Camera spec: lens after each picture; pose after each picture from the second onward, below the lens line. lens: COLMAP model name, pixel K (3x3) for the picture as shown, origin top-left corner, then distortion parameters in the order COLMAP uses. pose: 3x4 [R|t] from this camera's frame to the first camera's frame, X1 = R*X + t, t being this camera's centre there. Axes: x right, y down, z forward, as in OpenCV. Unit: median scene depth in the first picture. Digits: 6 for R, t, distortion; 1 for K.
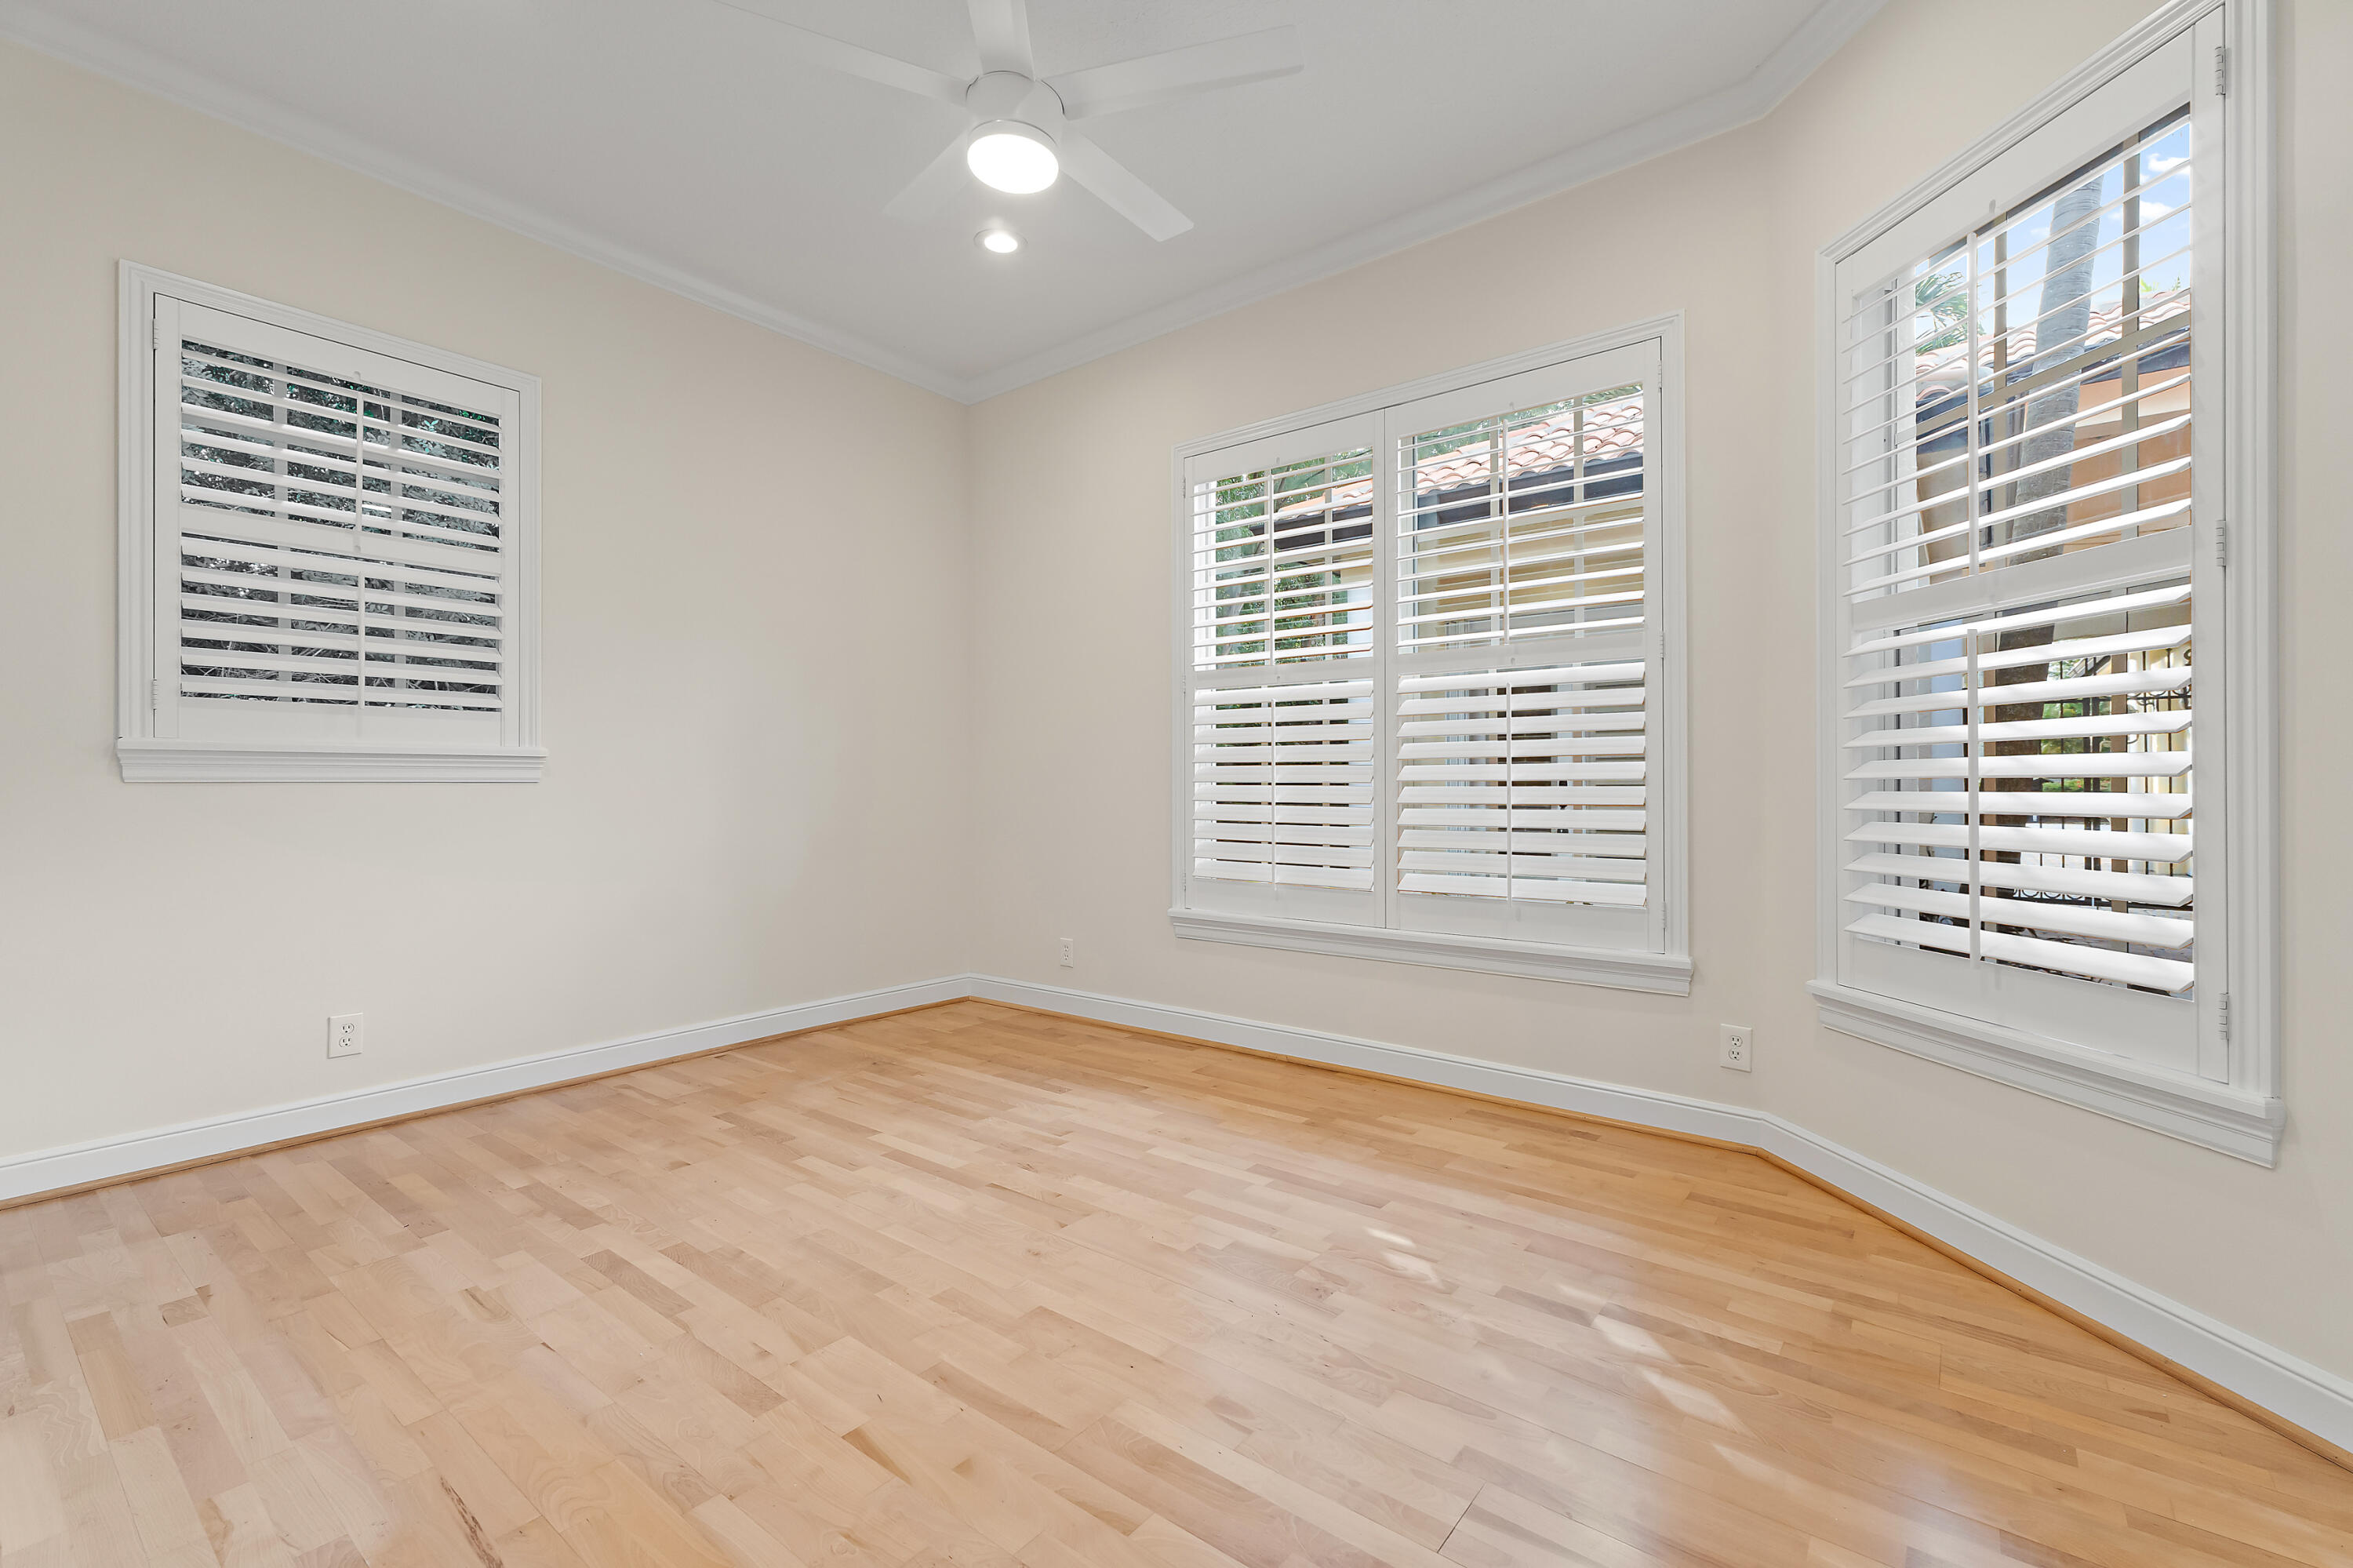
lens RADIAL K [[1006.0, 0, 1195.4], [0, 1006.0, 780.3], [0, 0, 1]] dist [0.003558, 0.000601]
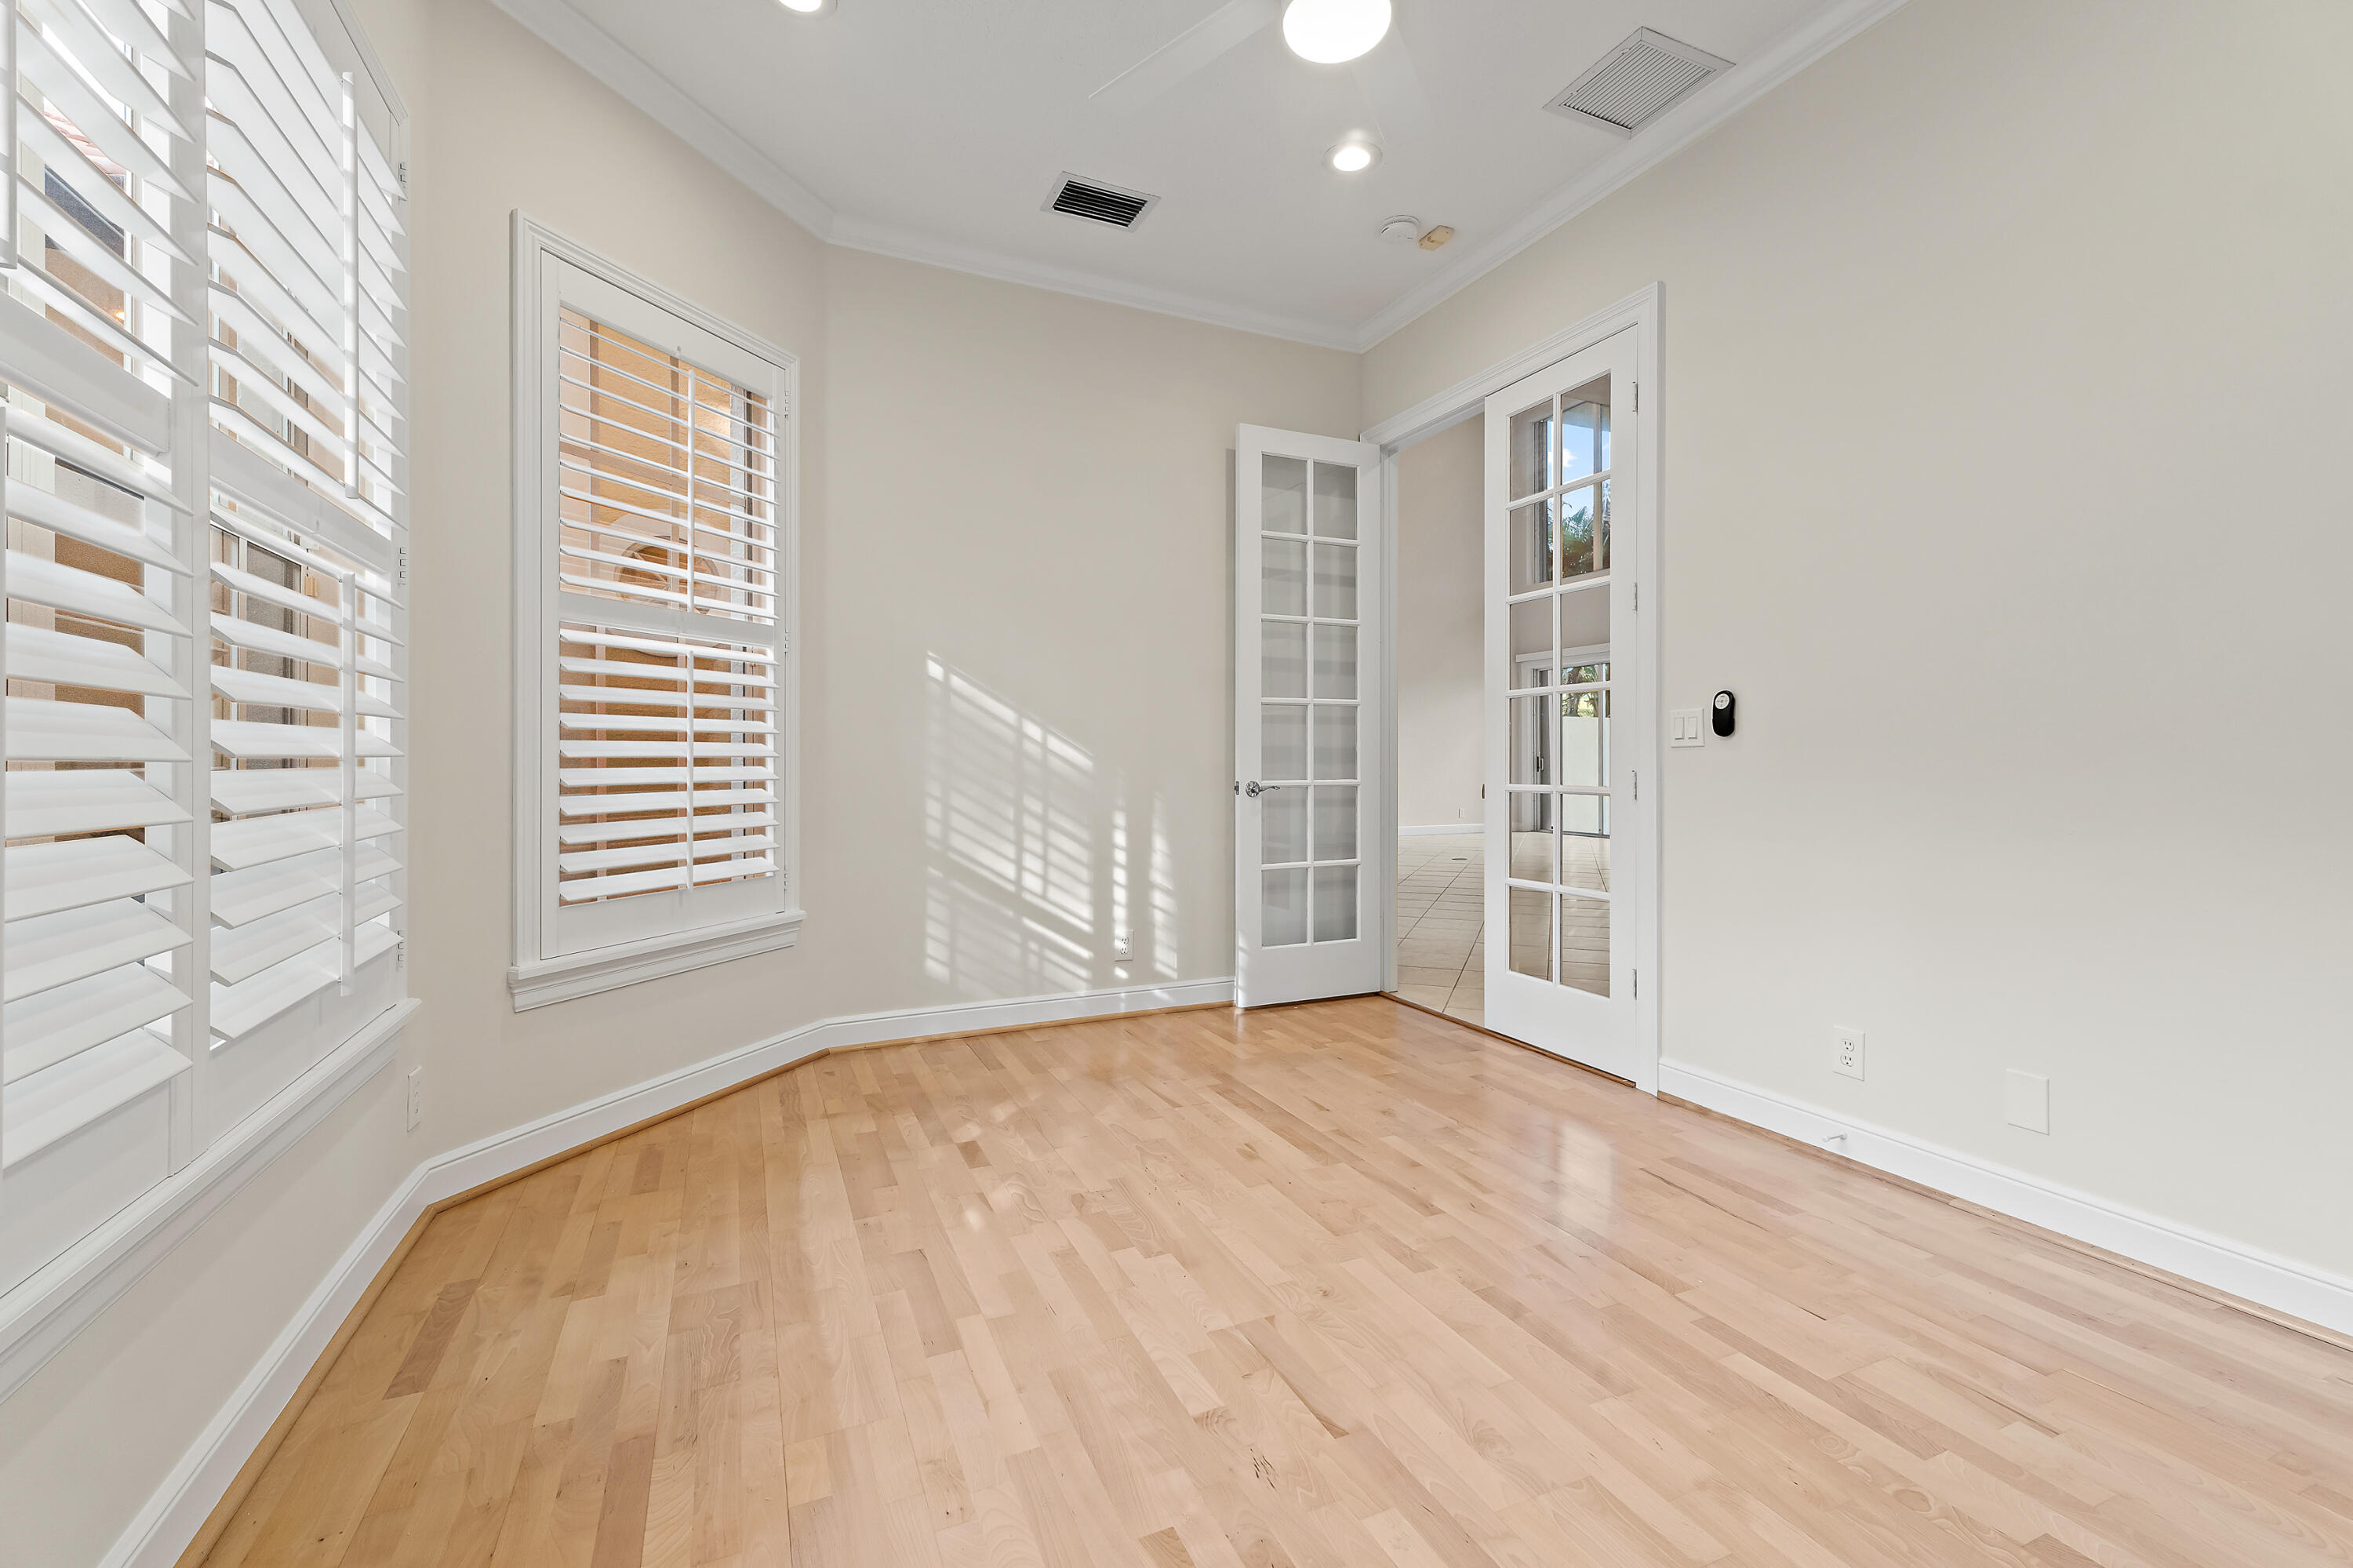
lens RADIAL K [[1006.0, 0, 1195.4], [0, 1006.0, 780.3], [0, 0, 1]] dist [0.003558, 0.000601]
pose [[-0.885543, -0.008401, 0.464481, -0.486134], [-0.000438, 0.999851, 0.017249, 0.007101], [-0.464557, 0.015072, -0.885415, 1.894343]]
